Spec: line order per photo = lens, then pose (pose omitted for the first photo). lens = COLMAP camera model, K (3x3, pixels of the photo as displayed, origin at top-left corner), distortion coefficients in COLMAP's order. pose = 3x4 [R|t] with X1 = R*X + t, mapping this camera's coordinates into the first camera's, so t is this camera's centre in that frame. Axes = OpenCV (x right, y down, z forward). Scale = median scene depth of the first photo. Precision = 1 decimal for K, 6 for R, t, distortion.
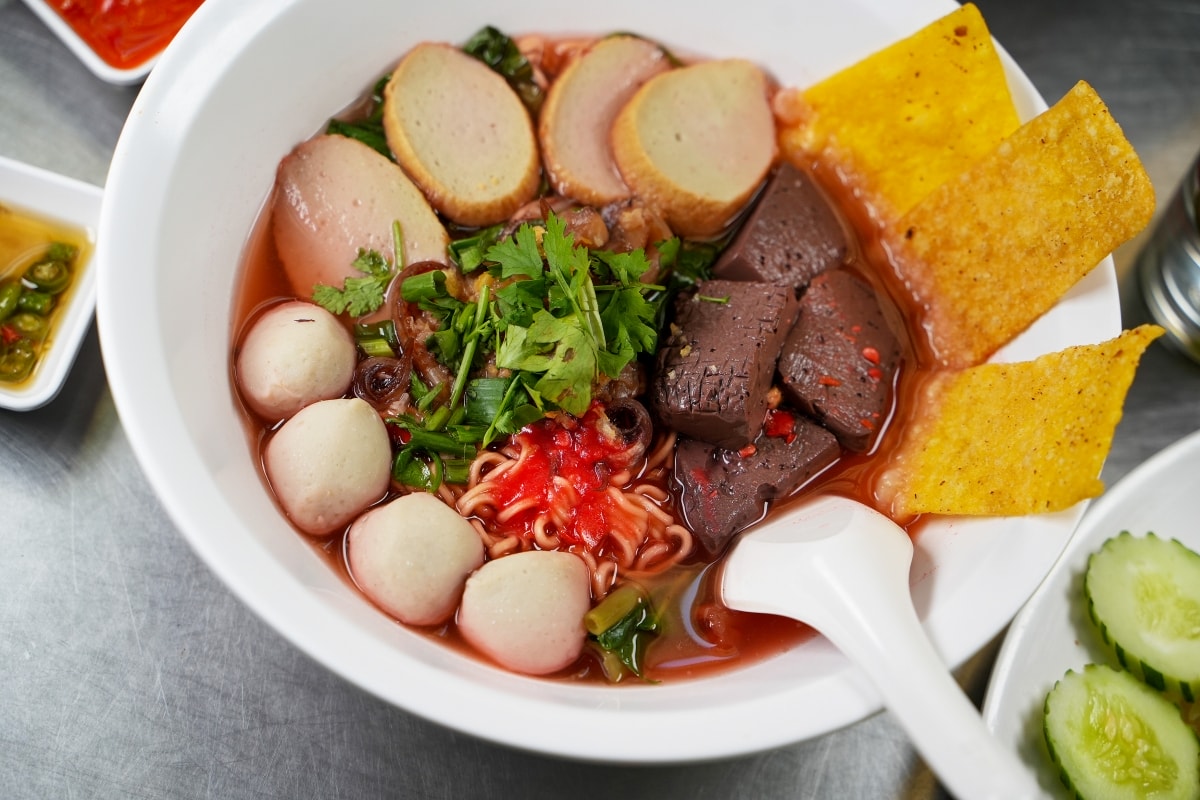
lens RADIAL K [[2538.6, 0, 599.1], [0, 2538.6, 404.7], [0, 0, 1]] dist [0.038755, 0.000000]
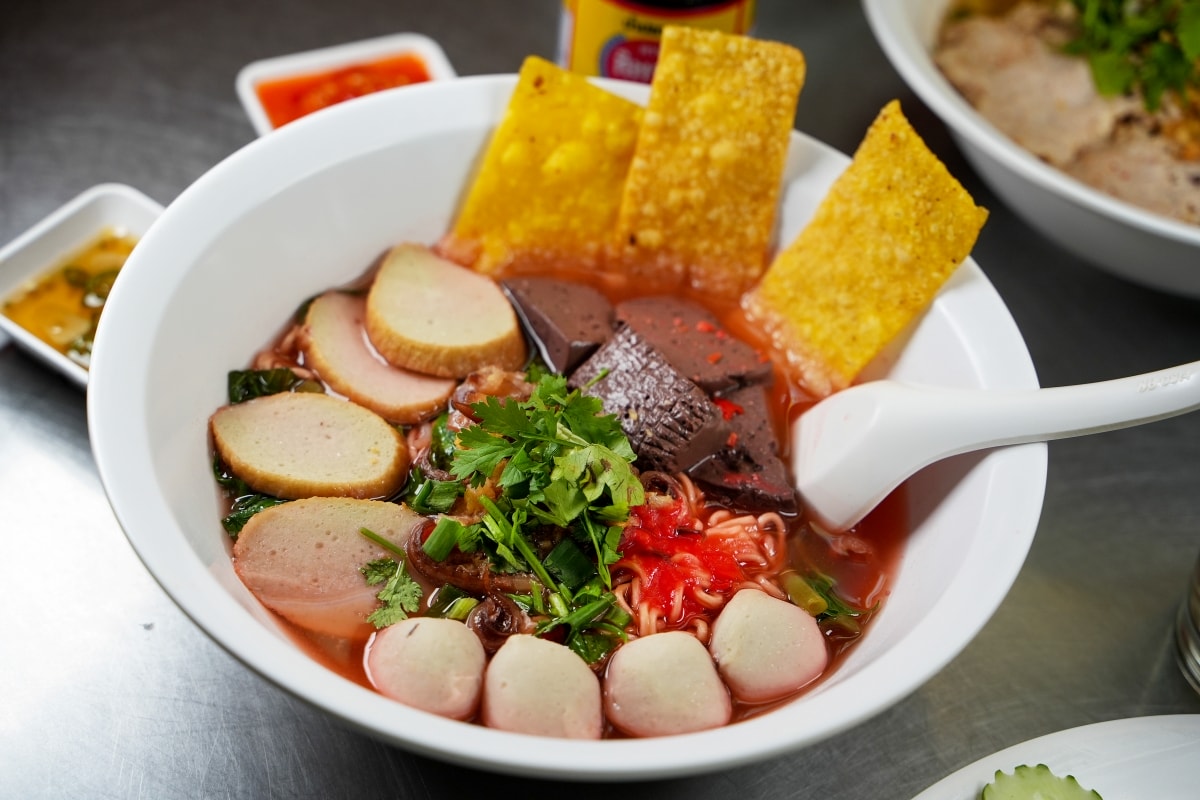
lens RADIAL K [[2538.6, 0, 598.1], [0, 2538.6, 397.9], [0, 0, 1]] dist [0.038755, 0.000000]
pose [[0.568096, -0.649775, 0.505034, -0.529210], [0.725096, 0.685452, 0.066265, -0.111006], [-0.389234, 0.328553, 0.860552, 0.066524]]
